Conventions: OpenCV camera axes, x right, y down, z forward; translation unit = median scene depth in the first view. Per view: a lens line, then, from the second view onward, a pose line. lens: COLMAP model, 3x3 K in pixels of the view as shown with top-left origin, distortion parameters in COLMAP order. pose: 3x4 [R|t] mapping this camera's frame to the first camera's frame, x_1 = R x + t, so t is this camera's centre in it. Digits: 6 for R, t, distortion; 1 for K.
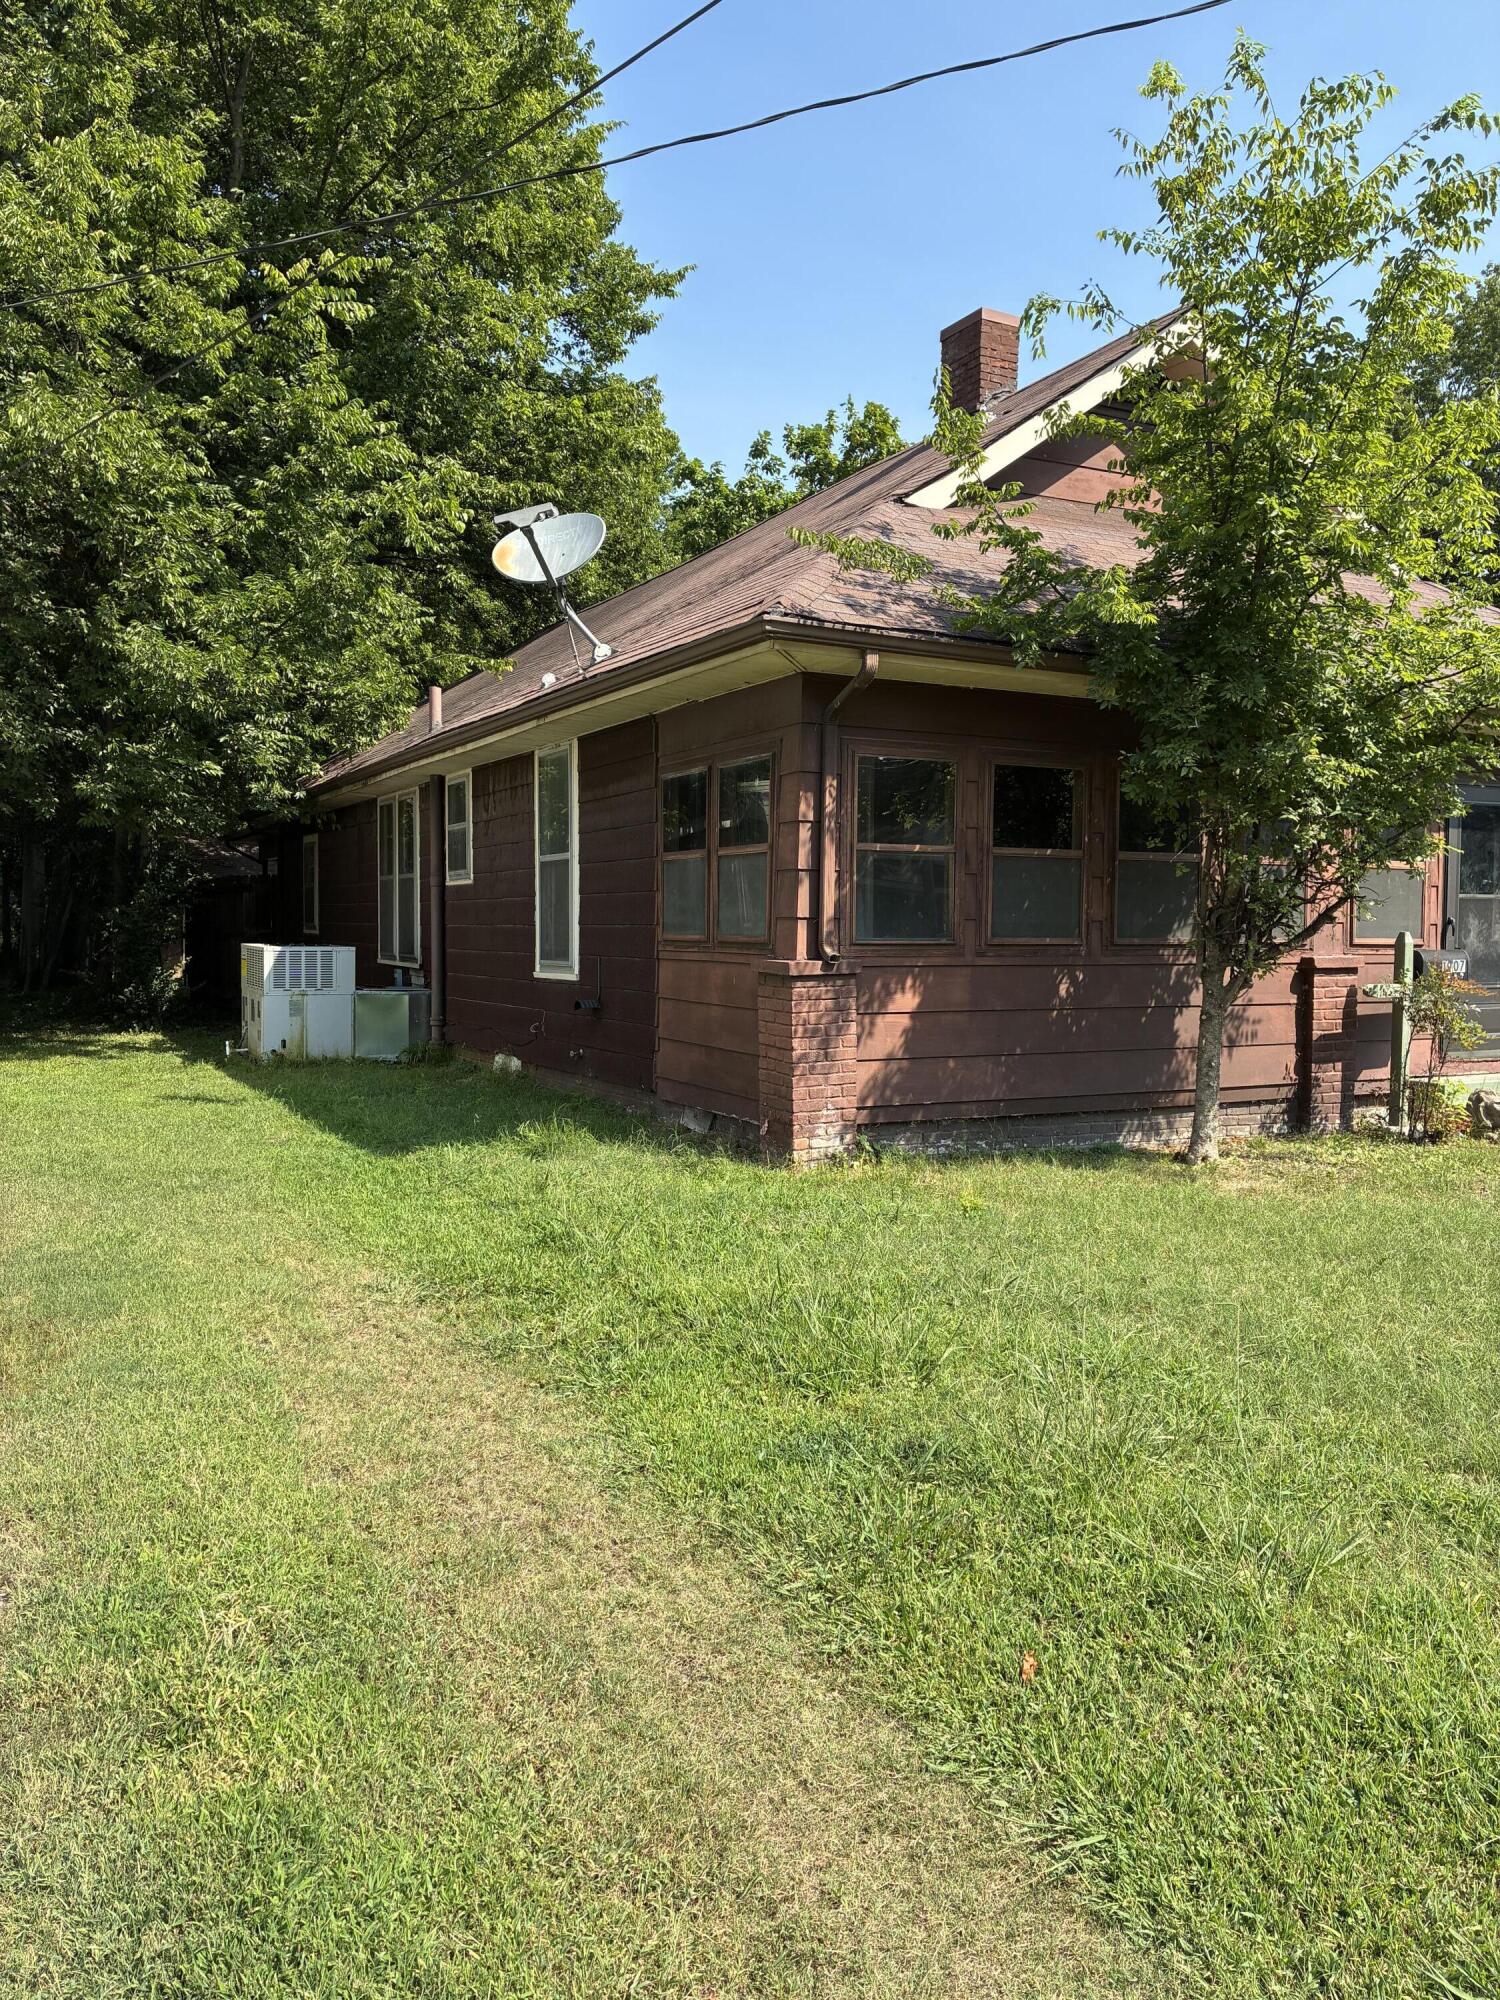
lens RADIAL K [[1526.9, 0, 735.8], [0, 1526.9, 986.2], [0, 0, 1]] dist [0.057180, -0.067915]
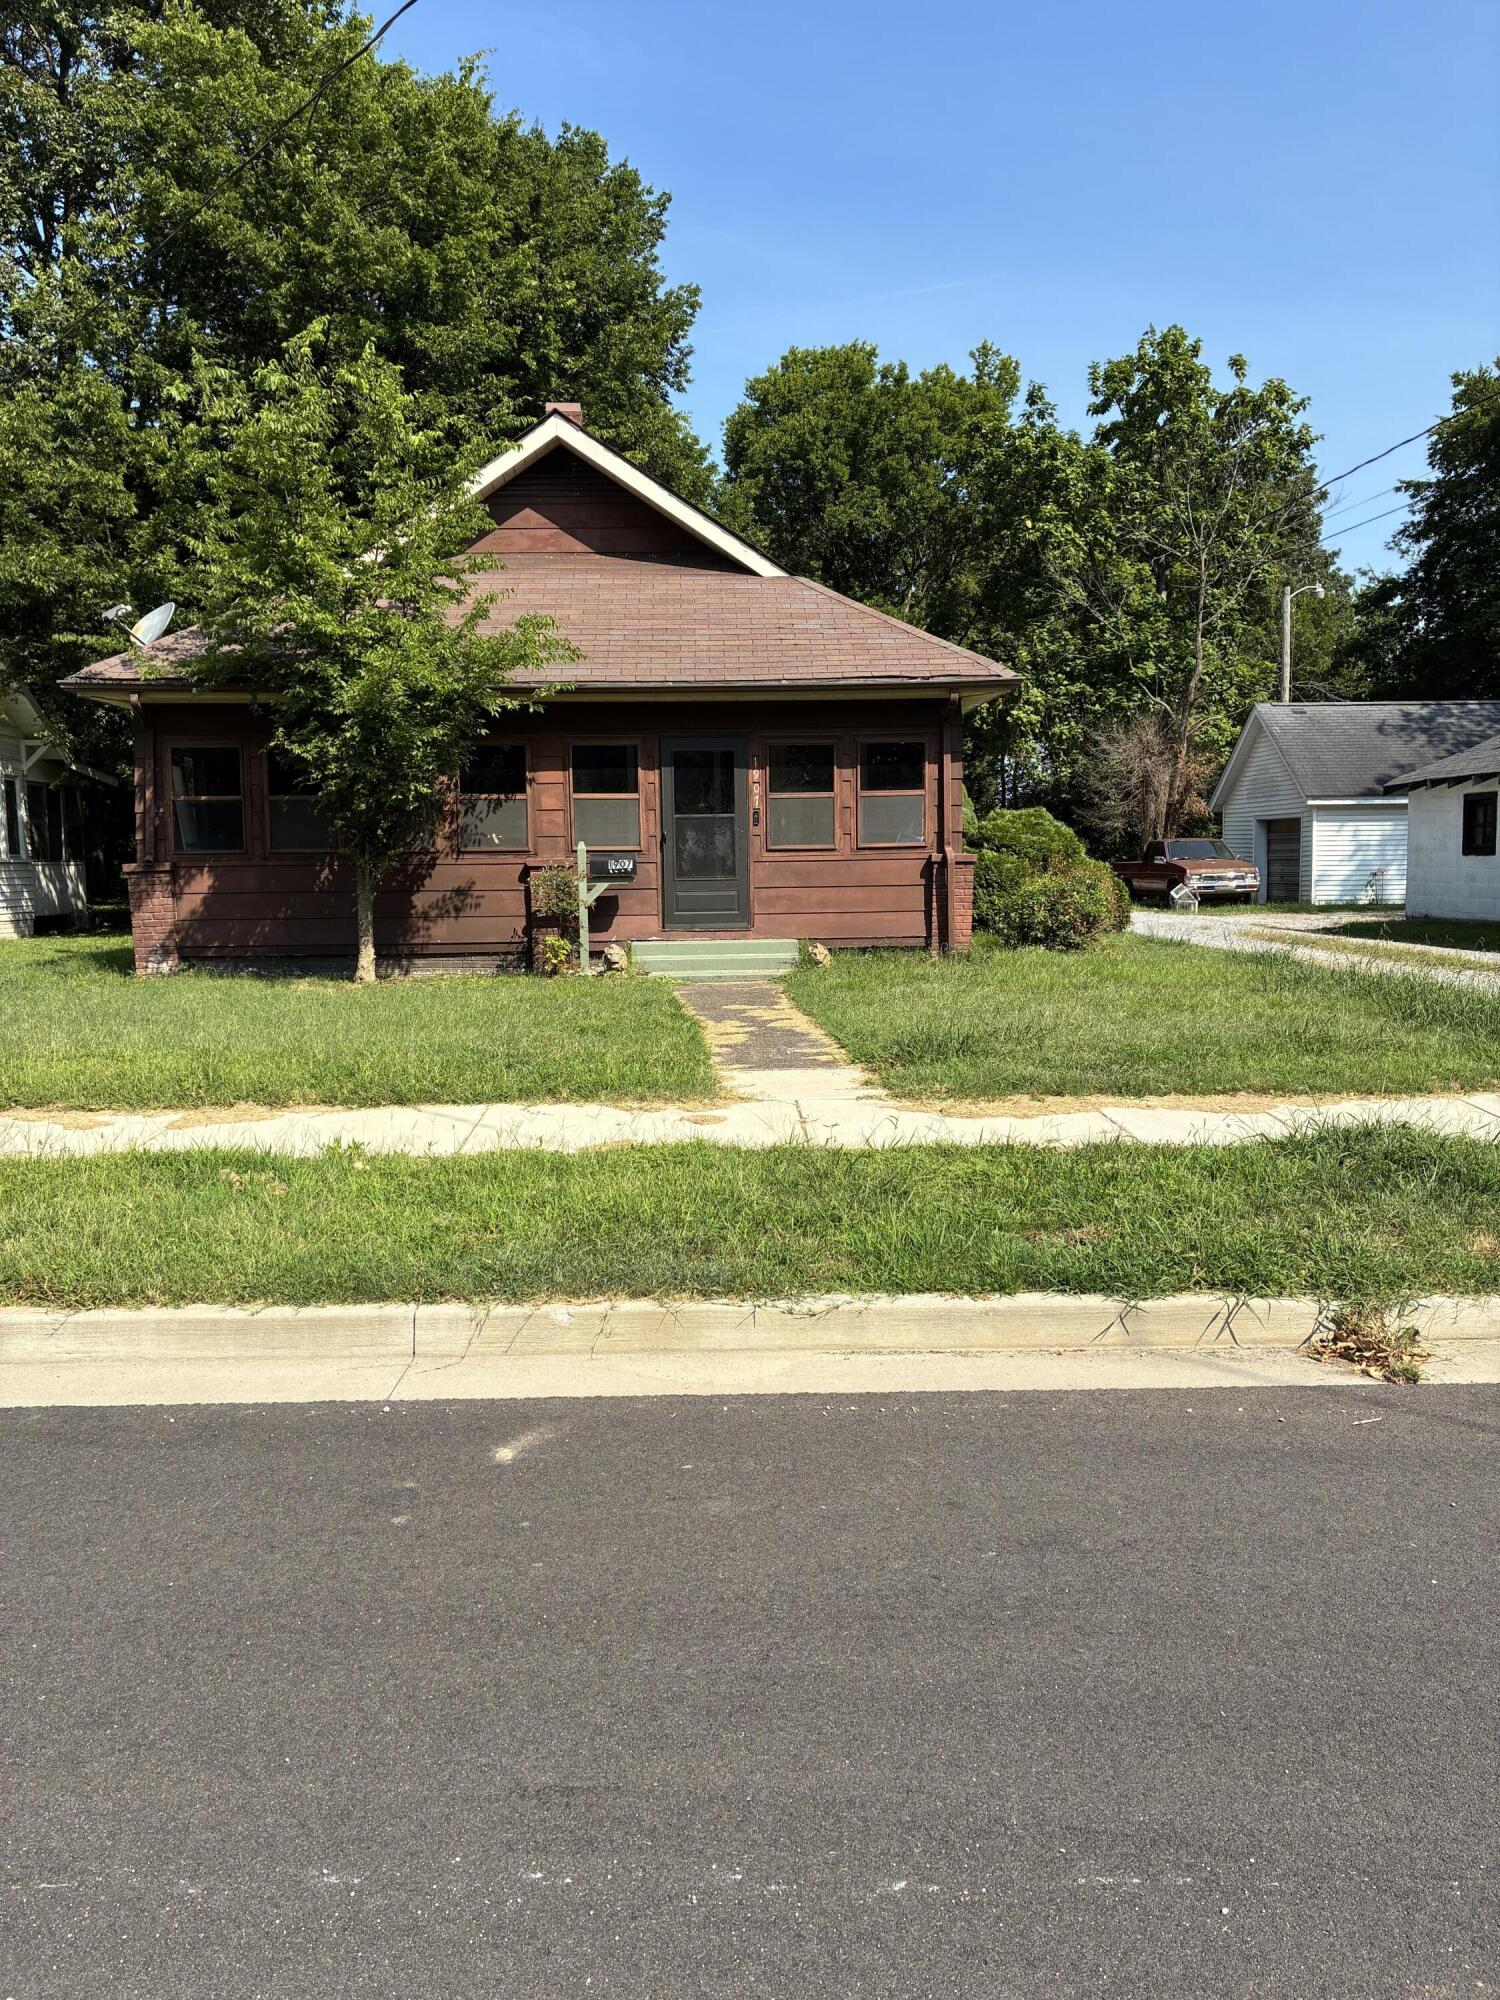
lens RADIAL K [[1526.9, 0, 749.0], [0, 1526.9, 993.6], [0, 0, 1]] dist [0.057180, -0.067915]
pose [[0.908986, 0.023830, -0.416145, 1.216686], [-0.001663, 0.998564, 0.053550, 0.032804], [0.416824, -0.047984, 0.907720, -0.303758]]
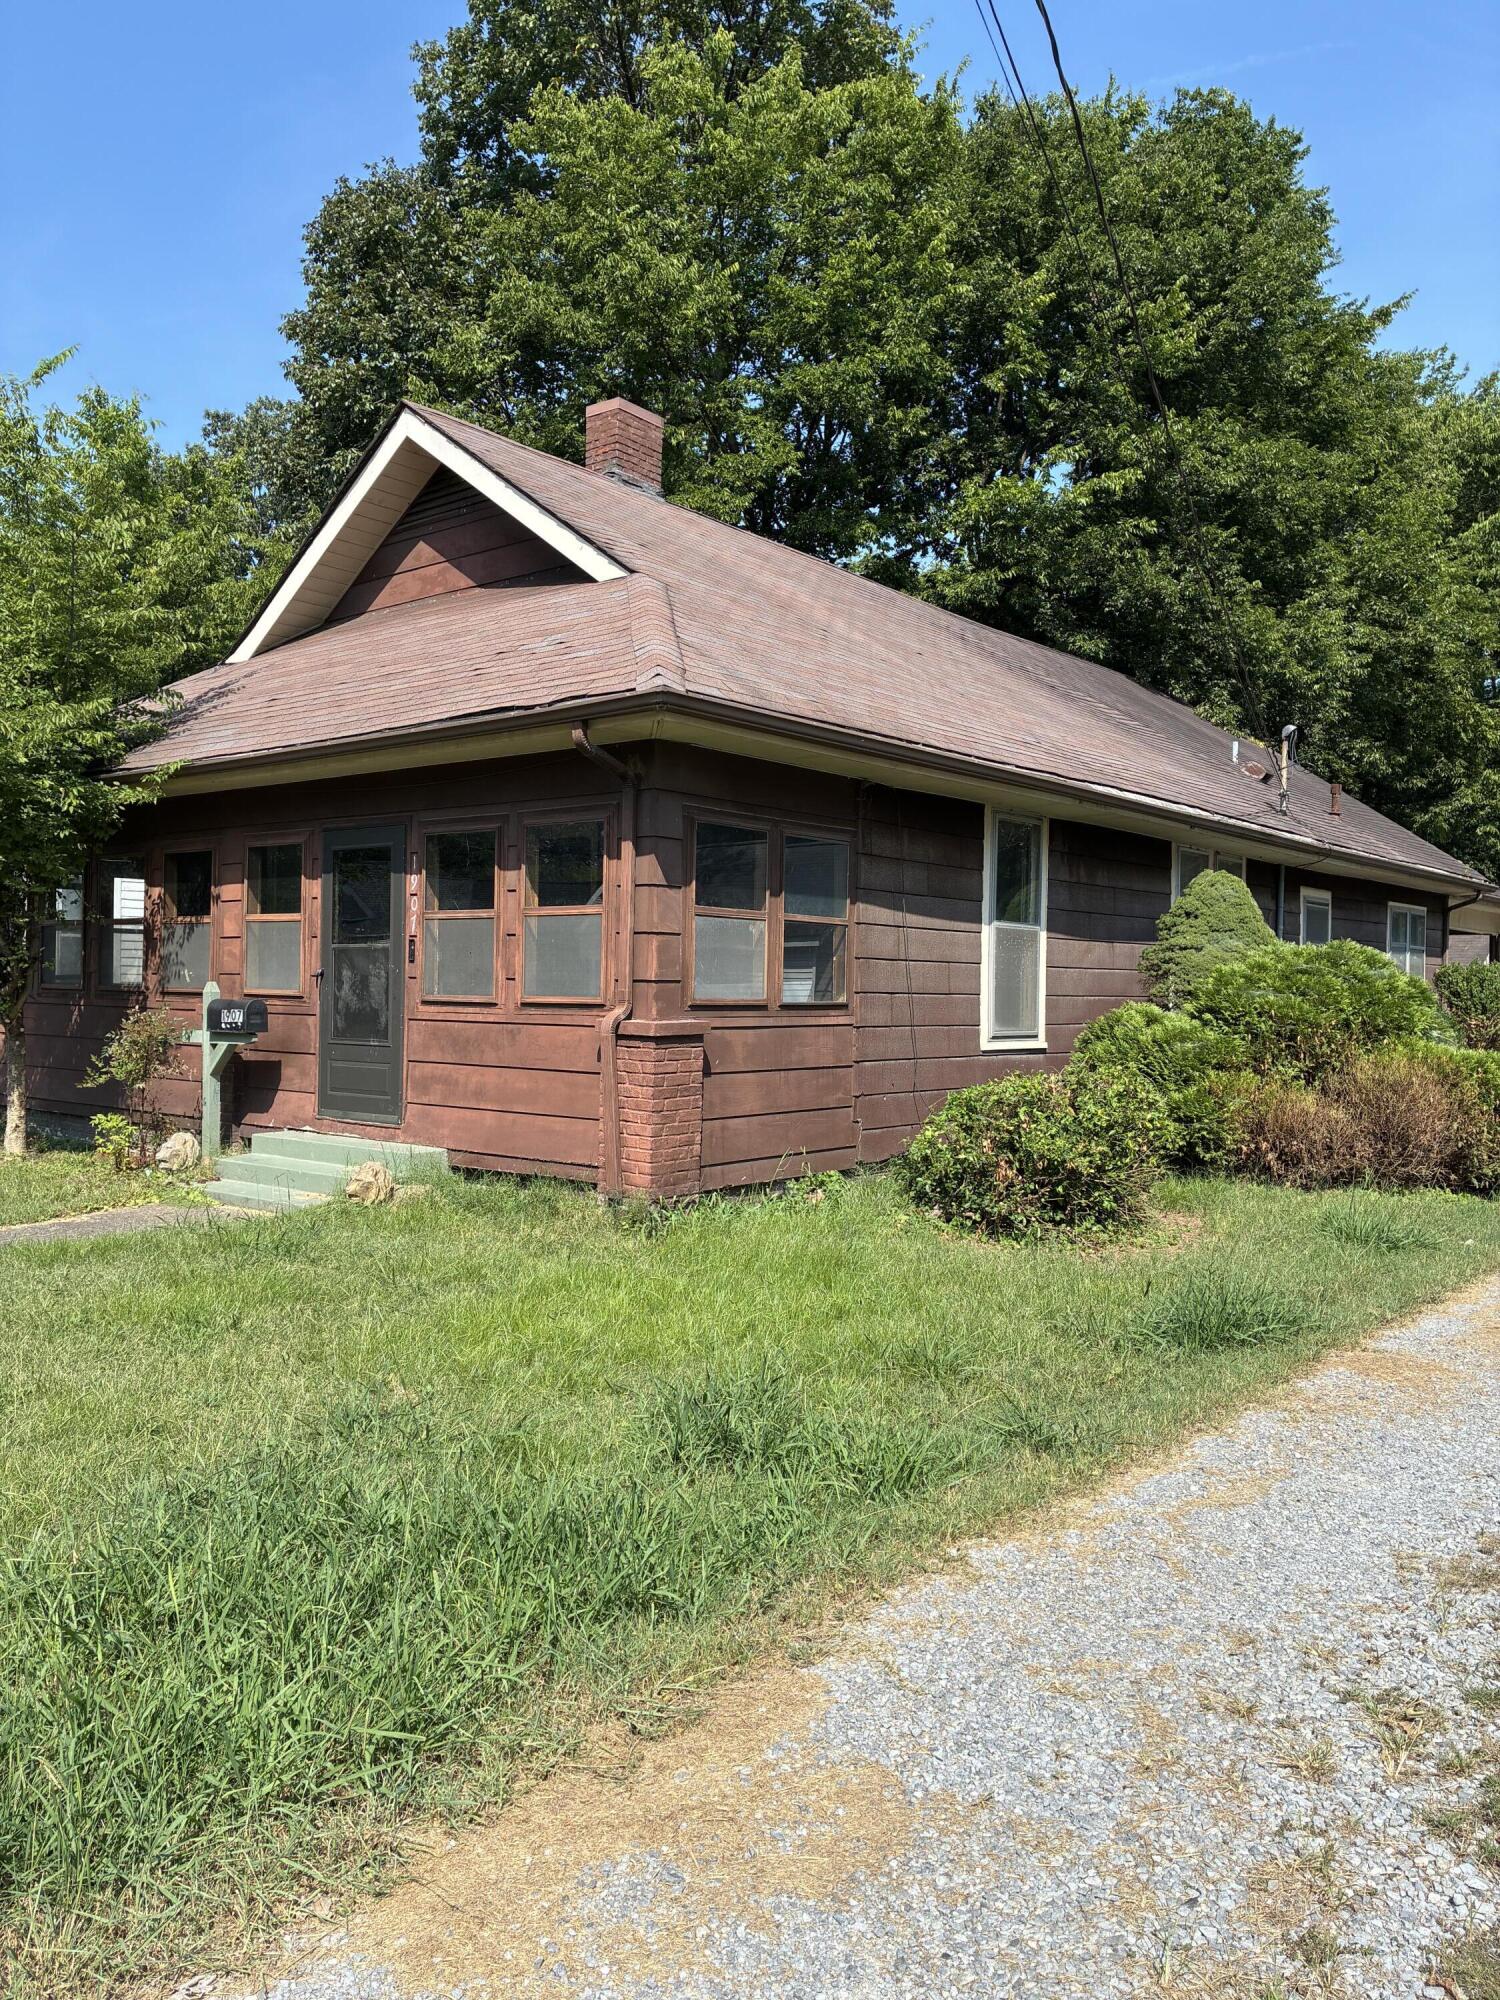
lens RADIAL K [[1526.9, 0, 770.1], [0, 1526.9, 1005.7], [0, 0, 1]] dist [0.057180, -0.067915]
pose [[0.369775, 0.012559, -0.929036, 1.568108], [-0.058983, 0.998209, -0.009983, -0.030936], [0.927247, 0.058489, 0.369854, 0.965308]]
